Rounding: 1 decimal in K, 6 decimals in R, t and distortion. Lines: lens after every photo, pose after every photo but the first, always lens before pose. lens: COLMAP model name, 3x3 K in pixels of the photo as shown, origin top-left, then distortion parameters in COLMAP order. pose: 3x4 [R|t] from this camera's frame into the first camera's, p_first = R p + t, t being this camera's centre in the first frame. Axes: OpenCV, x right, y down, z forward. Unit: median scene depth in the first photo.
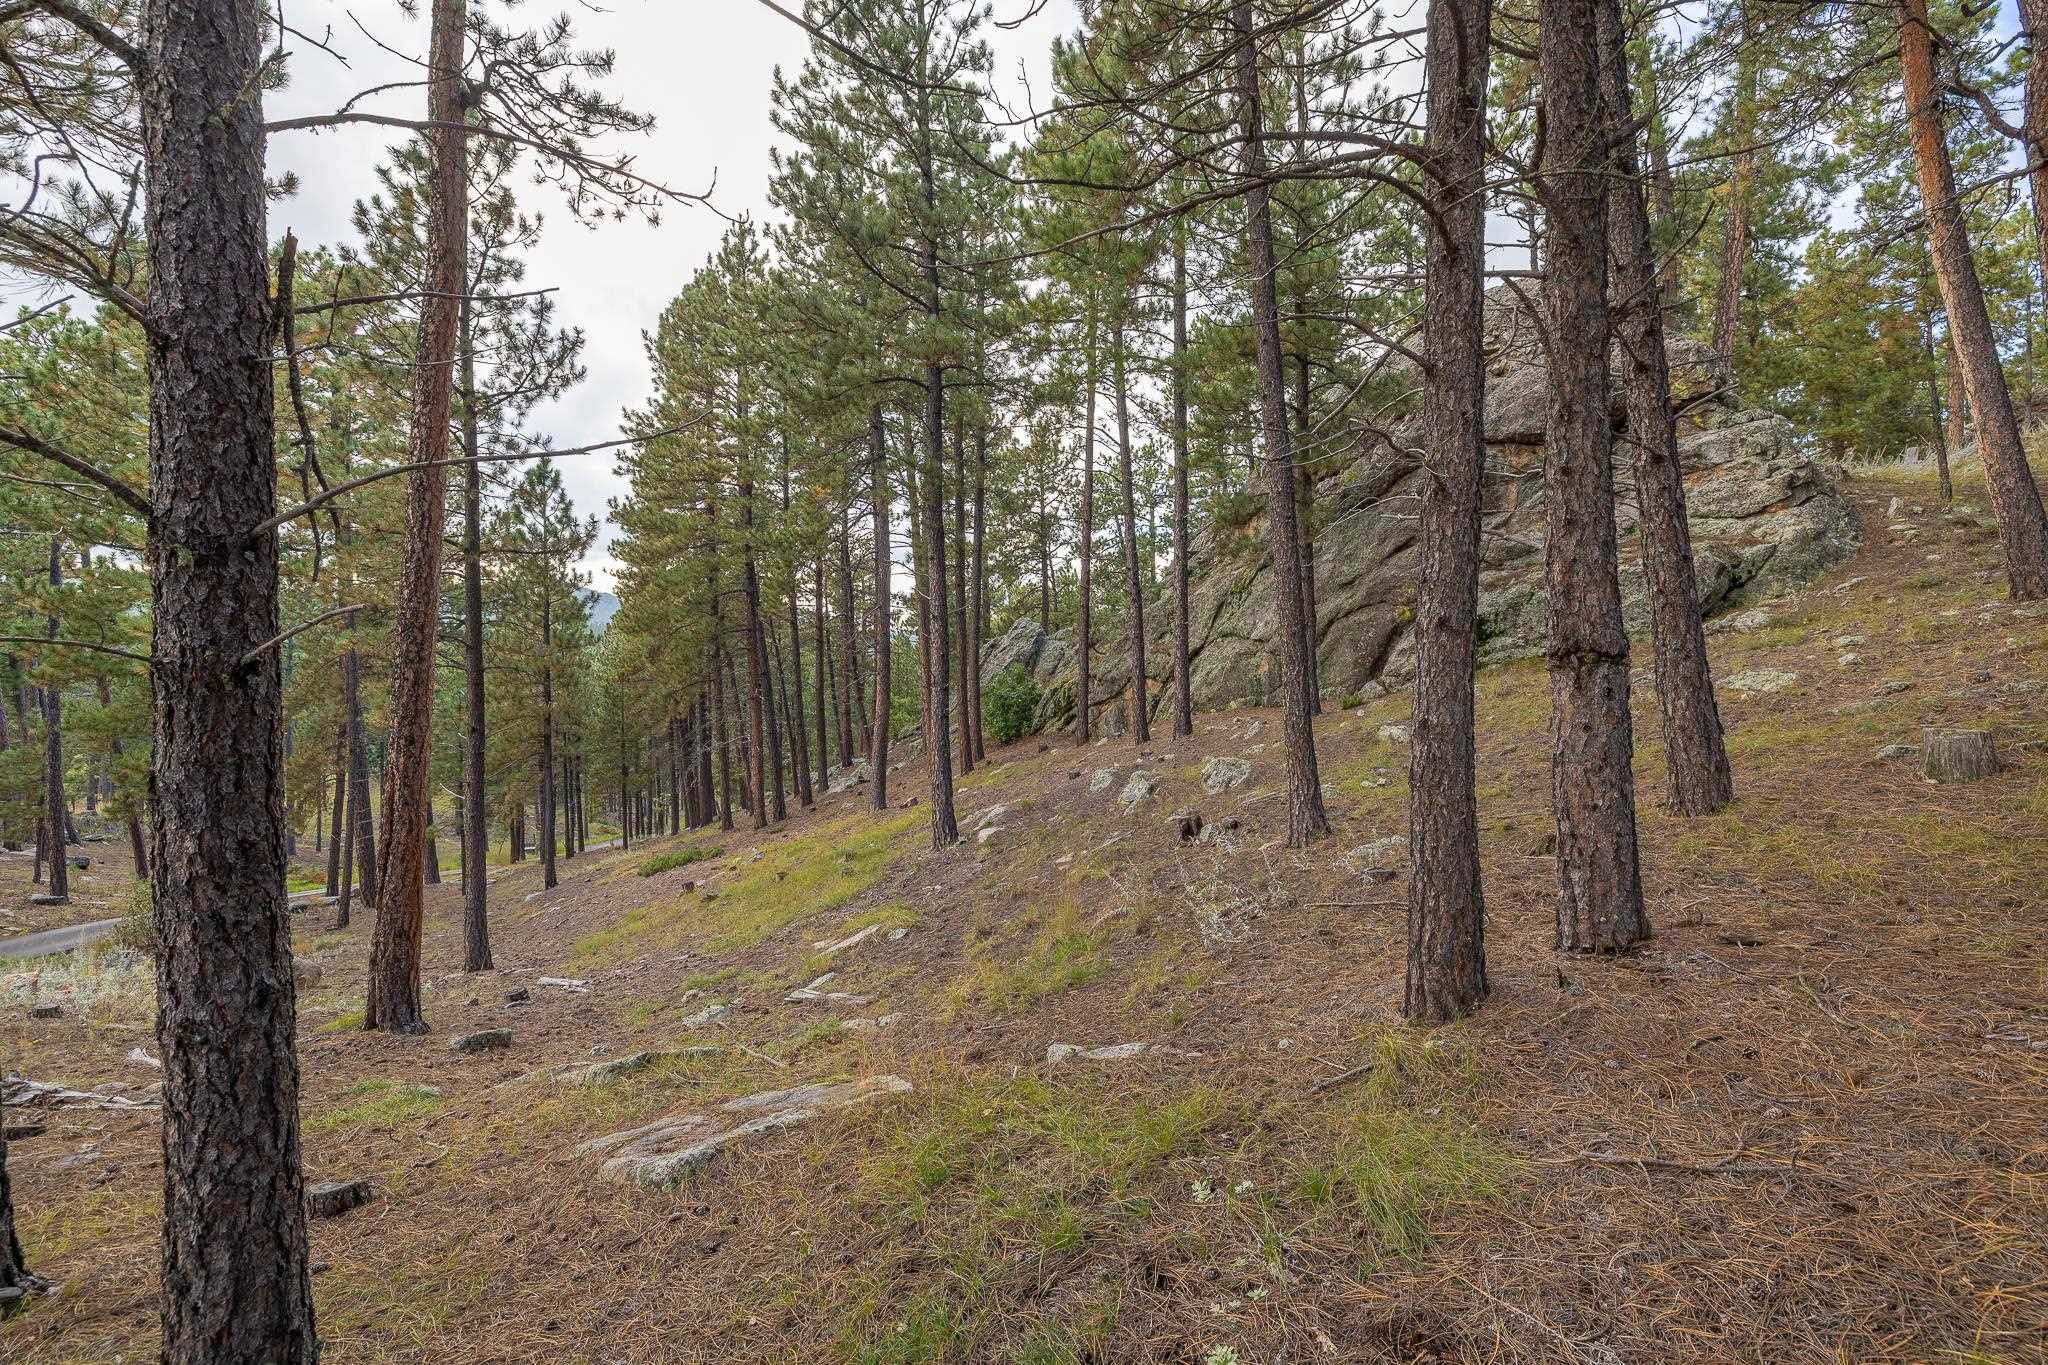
lens RADIAL K [[851.6, 0, 1037.9], [0, 851.6, 678.2], [0, 0, 1]] dist [0.001632, -0.001044]
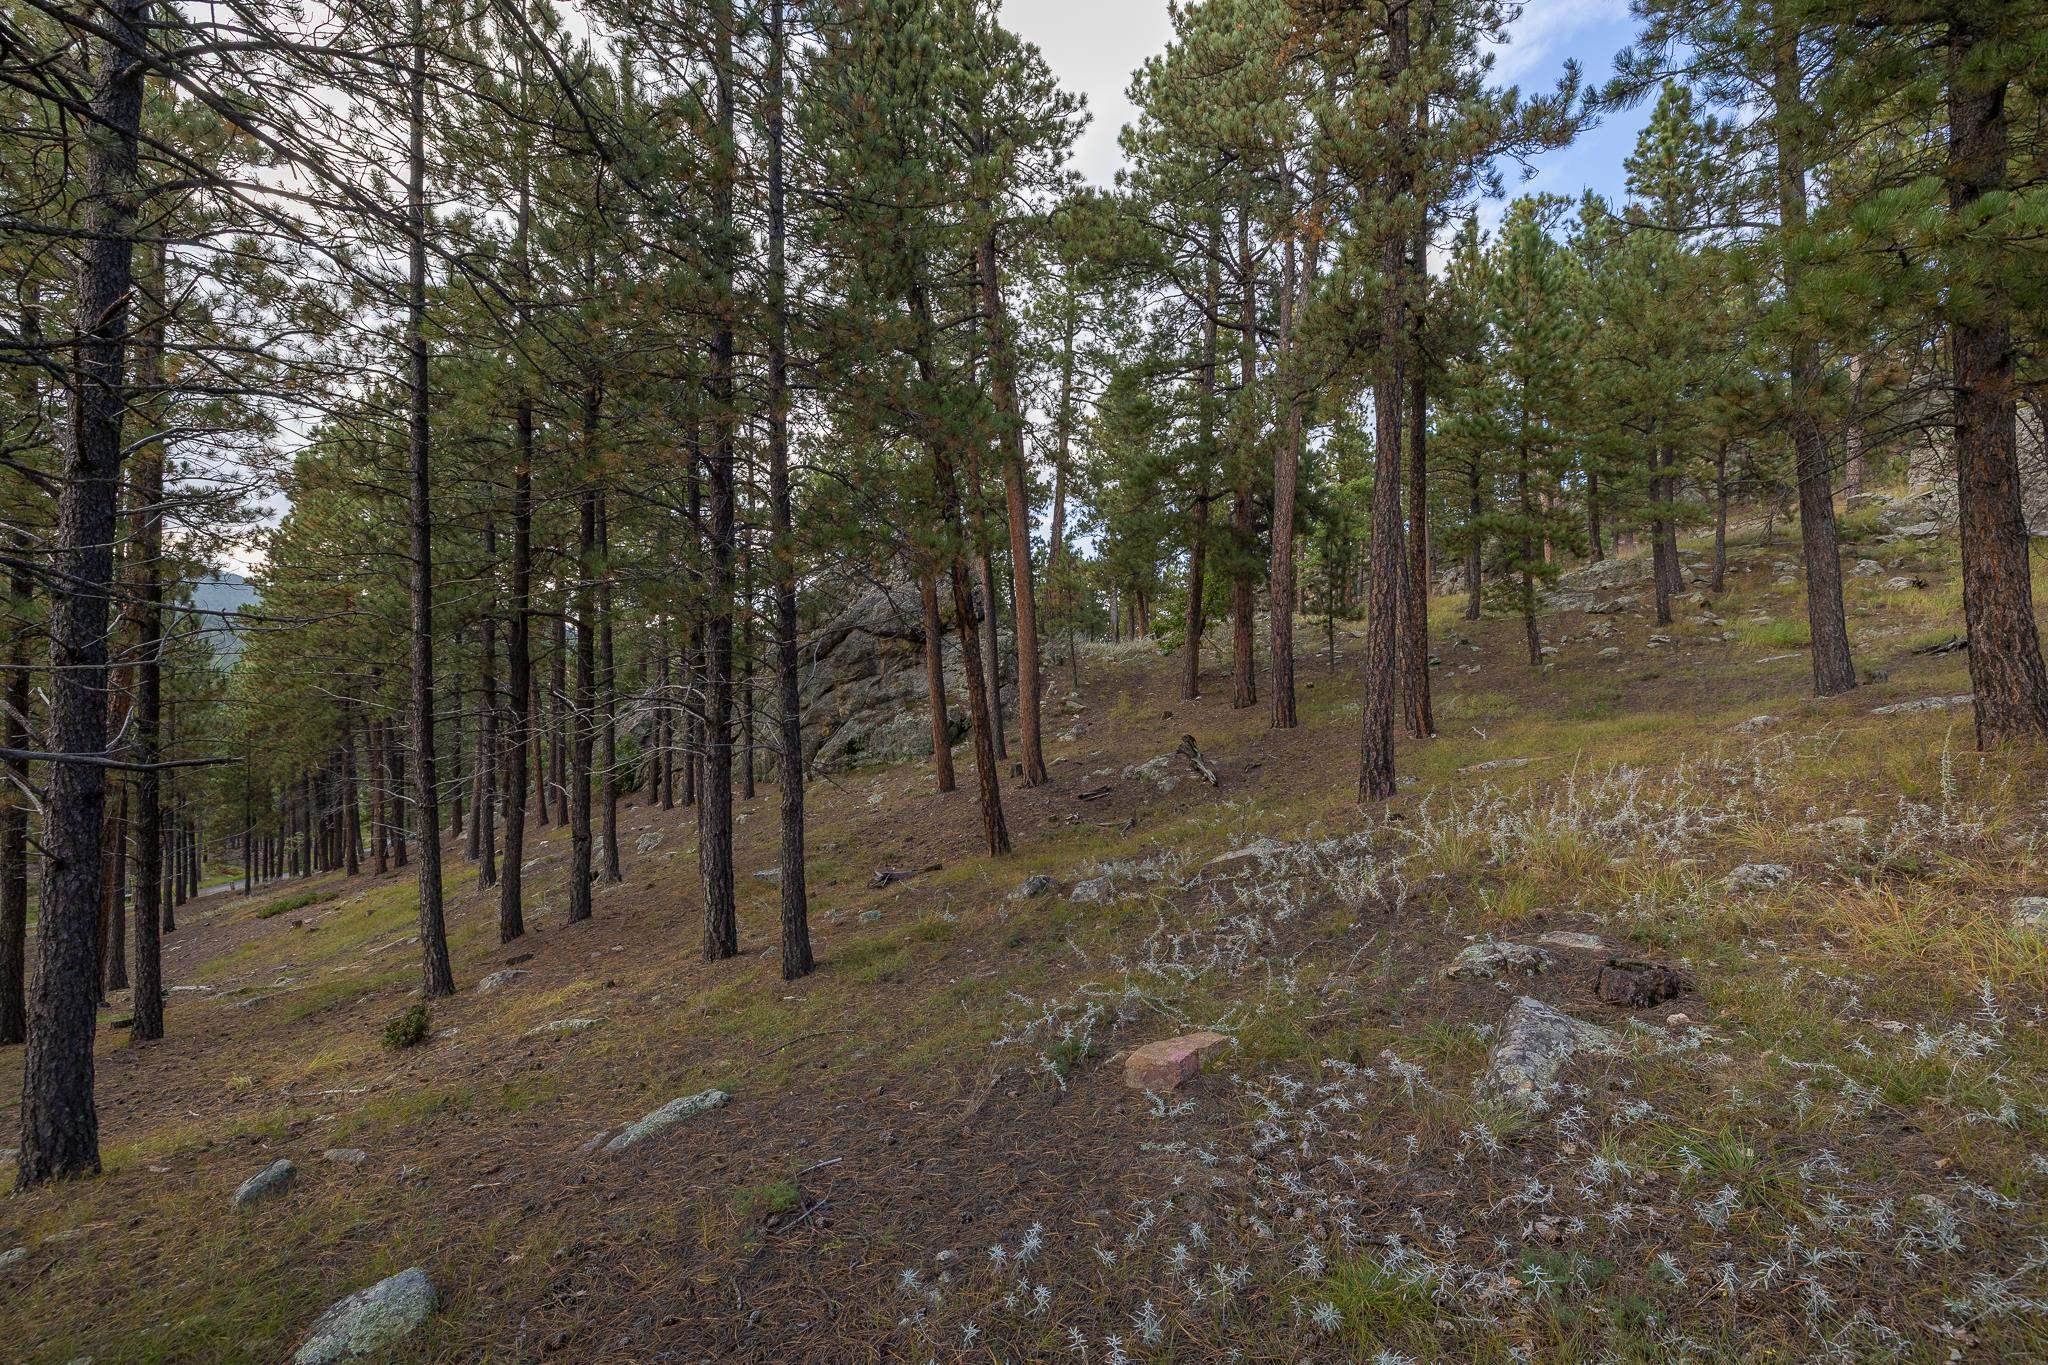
lens RADIAL K [[851.6, 0, 1037.9], [0, 851.6, 678.2], [0, 0, 1]] dist [0.001632, -0.001044]
pose [[0.958498, 0.022213, 0.284232, 0.214510], [-0.018443, 0.999703, -0.015932, -0.097672], [-0.284501, 0.010028, 0.958623, -0.425150]]
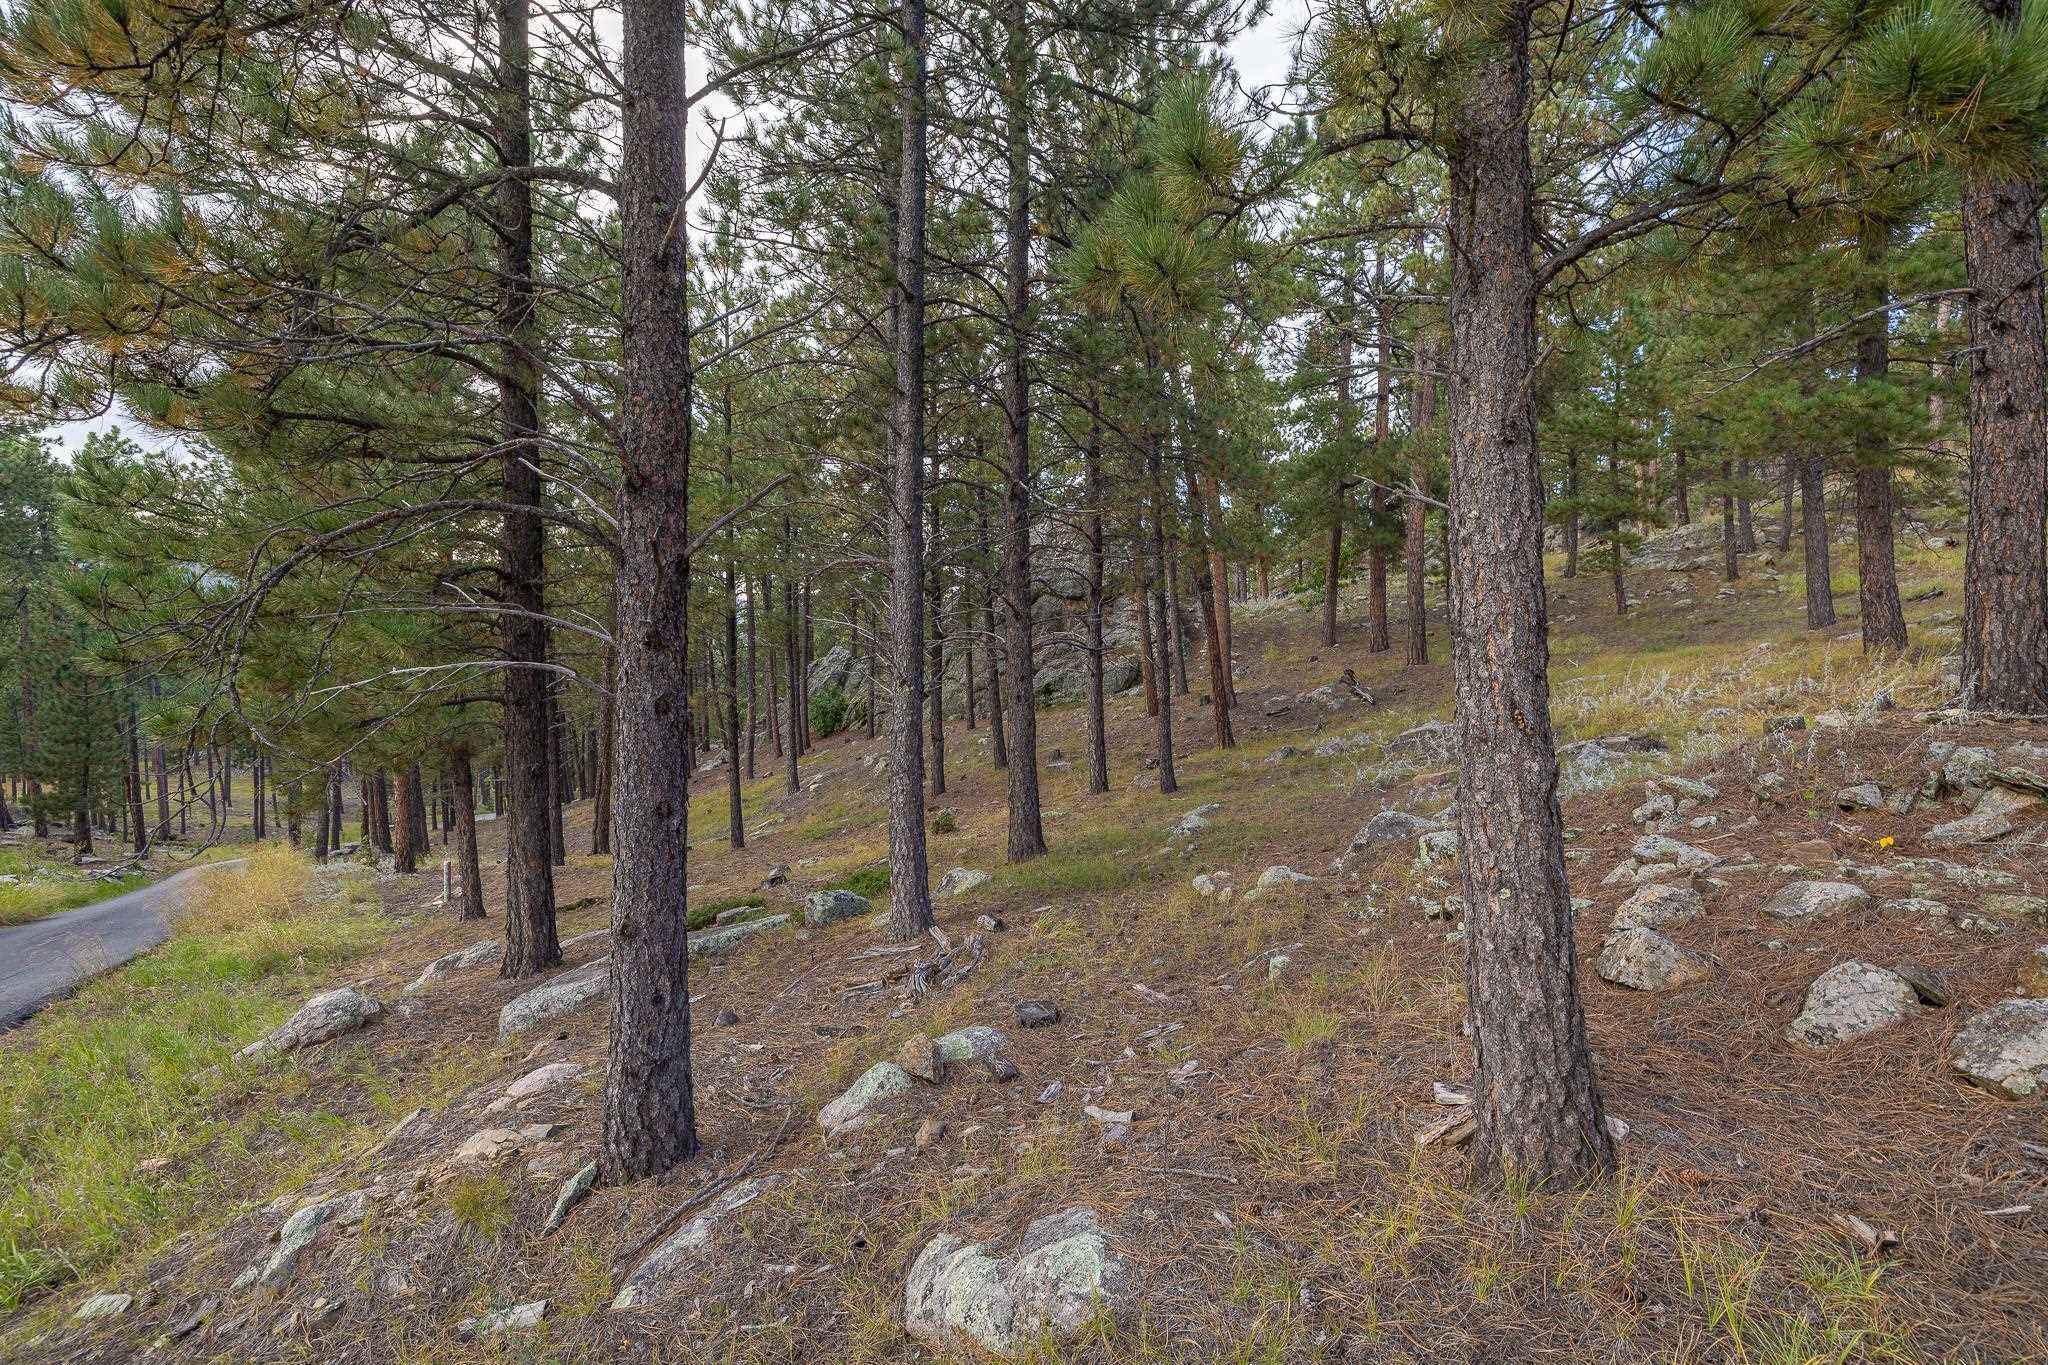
lens RADIAL K [[851.6, 0, 1037.9], [0, 851.6, 678.2], [0, 0, 1]] dist [0.001632, -0.001044]
pose [[0.979365, 0.001046, 0.202095, 0.030524], [-0.007479, 0.999489, 0.031071, -0.083570], [-0.201960, -0.031941, 0.978873, -0.619298]]
